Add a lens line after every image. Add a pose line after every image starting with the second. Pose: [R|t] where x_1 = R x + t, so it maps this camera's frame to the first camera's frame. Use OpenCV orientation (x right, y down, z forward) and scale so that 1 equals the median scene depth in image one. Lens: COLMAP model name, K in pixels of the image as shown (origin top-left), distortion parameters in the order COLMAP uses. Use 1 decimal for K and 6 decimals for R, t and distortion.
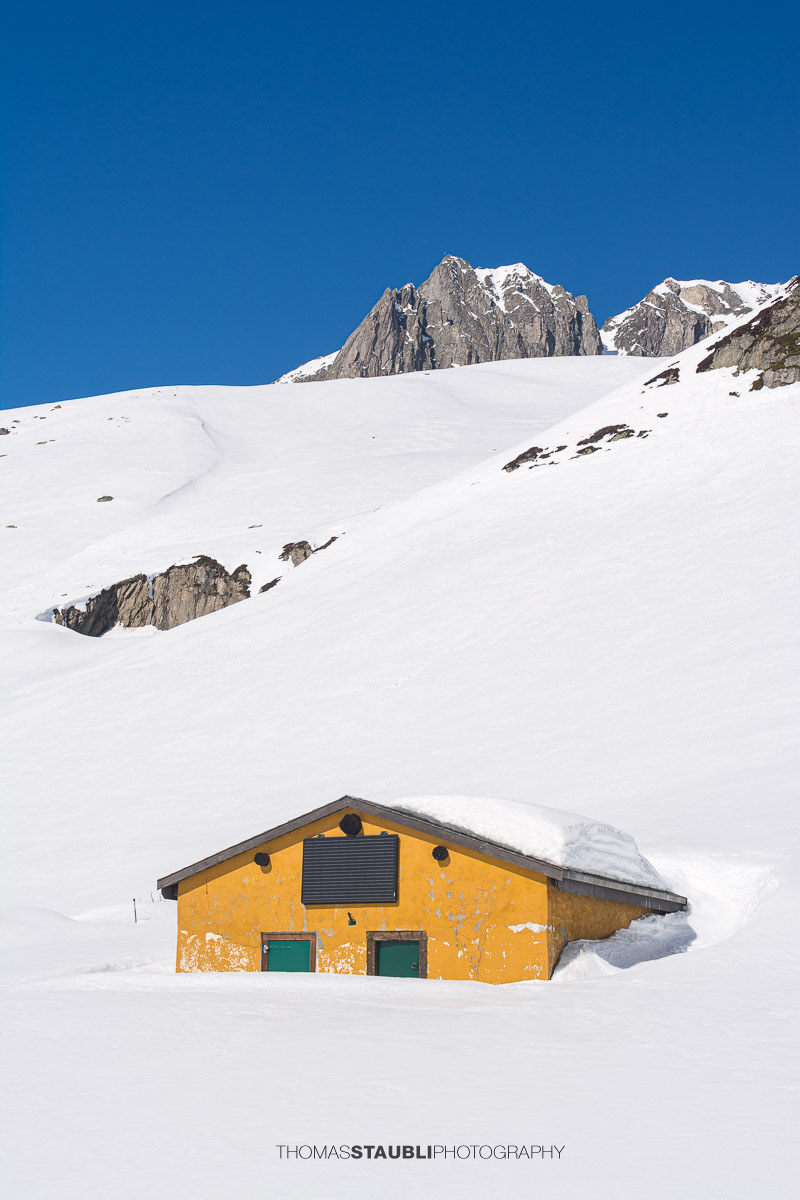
lens RADIAL K [[2006.6, 0, 400.0], [0, 2006.6, 600.0], [0, 0, 1]] dist [-0.058026, -0.001209]
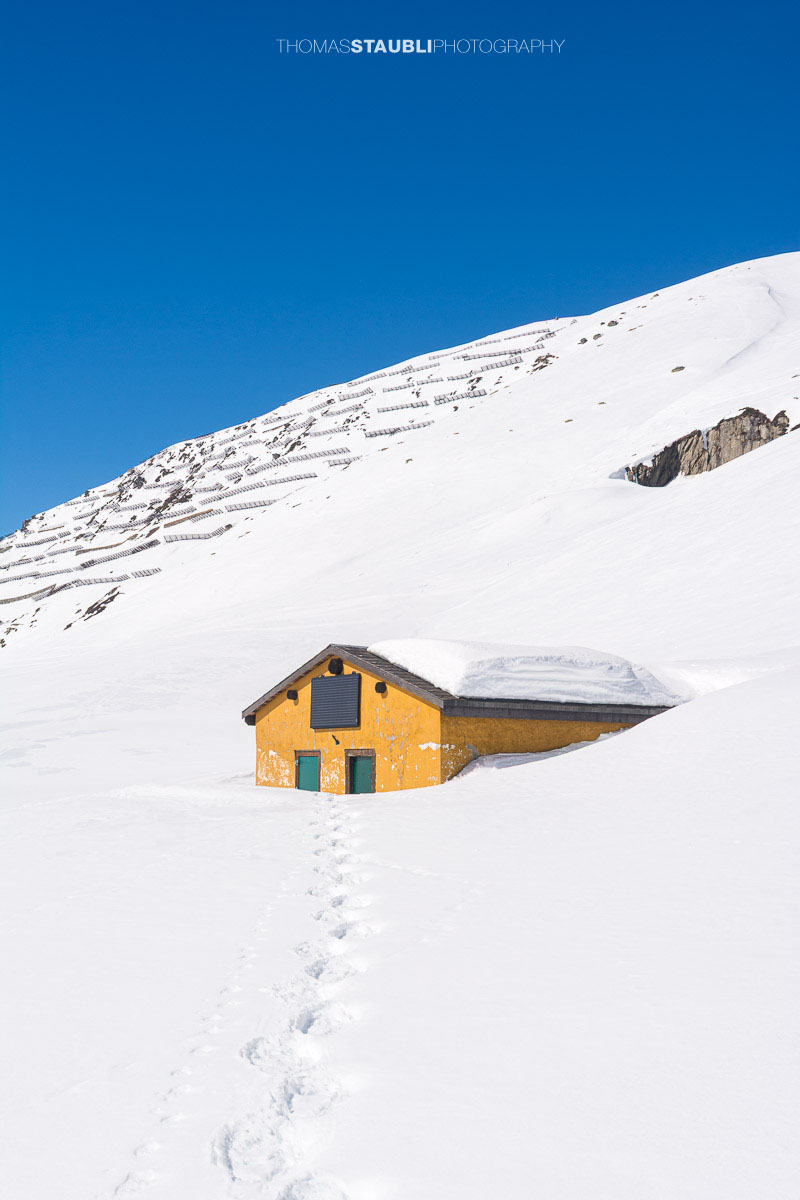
lens RADIAL K [[1671.5, 0, 400.0], [0, 1671.5, 600.0], [0, 0, 1]] dist [0.000978, 0.034038]
pose [[0.822170, -0.059751, -0.566097, 0.288867], [0.116613, 0.991064, 0.064756, 0.002526], [0.557169, -0.119255, 0.821791, 0.070116]]
